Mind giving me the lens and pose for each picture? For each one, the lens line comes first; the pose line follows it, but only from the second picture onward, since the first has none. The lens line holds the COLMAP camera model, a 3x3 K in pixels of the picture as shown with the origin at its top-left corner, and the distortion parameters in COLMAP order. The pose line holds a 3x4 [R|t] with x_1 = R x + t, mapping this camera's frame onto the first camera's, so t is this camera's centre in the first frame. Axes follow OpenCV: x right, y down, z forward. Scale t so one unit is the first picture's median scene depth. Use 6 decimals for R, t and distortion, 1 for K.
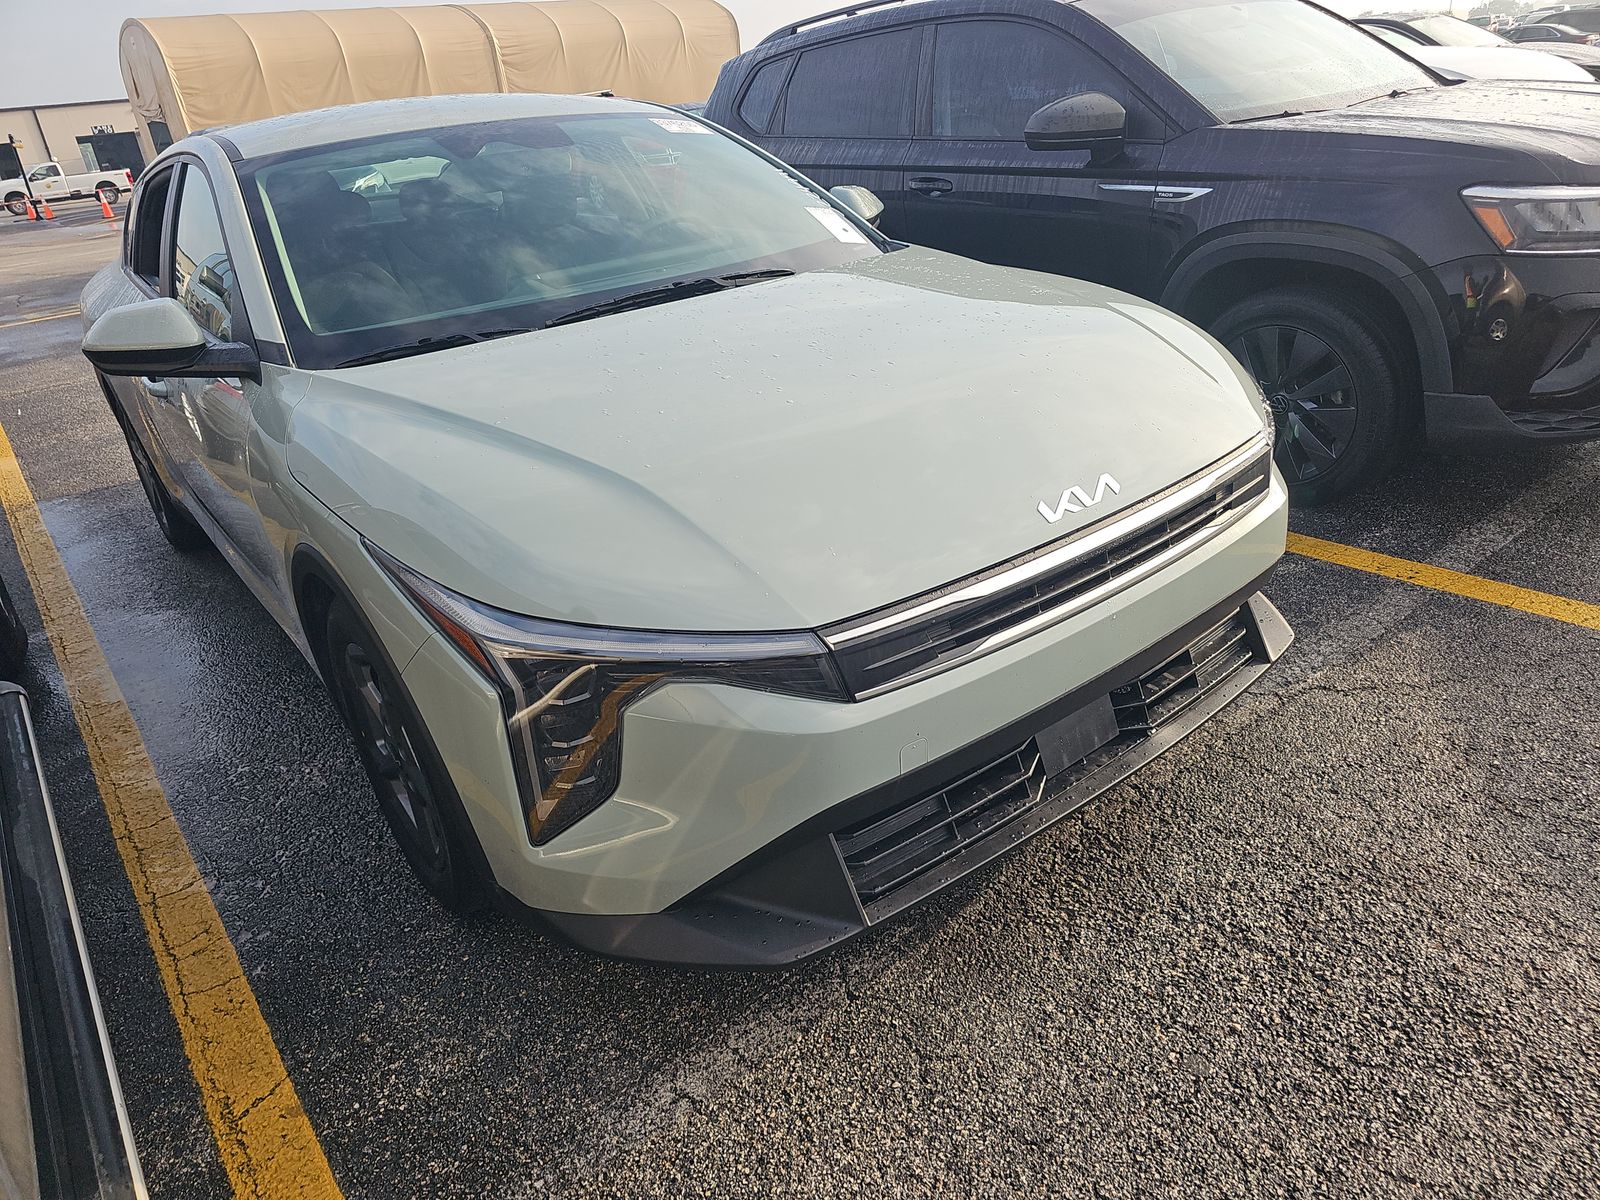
lens RADIAL K [[1099.5, 0, 797.5], [0, 1099.5, 534.0], [0, 0, 1]] dist [0.052893, -0.053005]
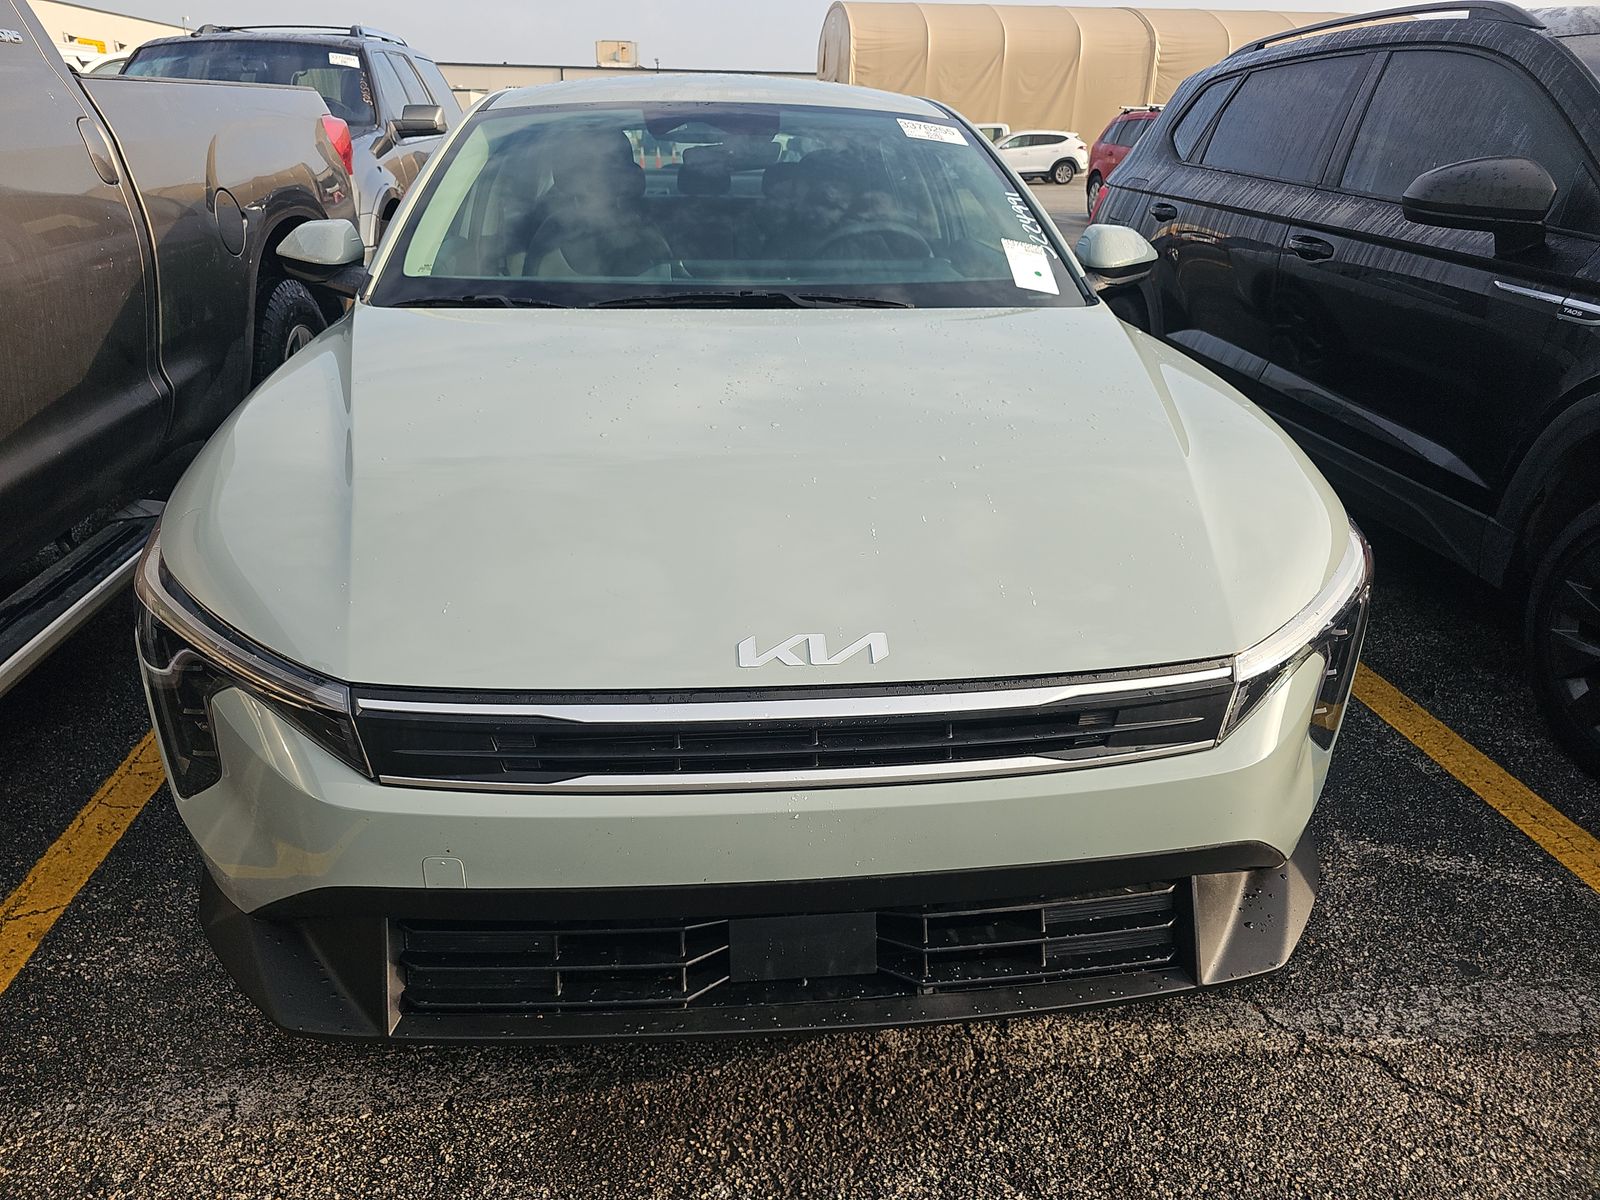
lens RADIAL K [[1099.5, 0, 797.5], [0, 1099.5, 534.0], [0, 0, 1]] dist [0.052893, -0.053005]
pose [[0.840283, 0.286752, -0.460107, 0.477987], [-0.288278, 0.955075, 0.068754, -0.131998], [0.459152, 0.074866, 0.885197, 0.270601]]
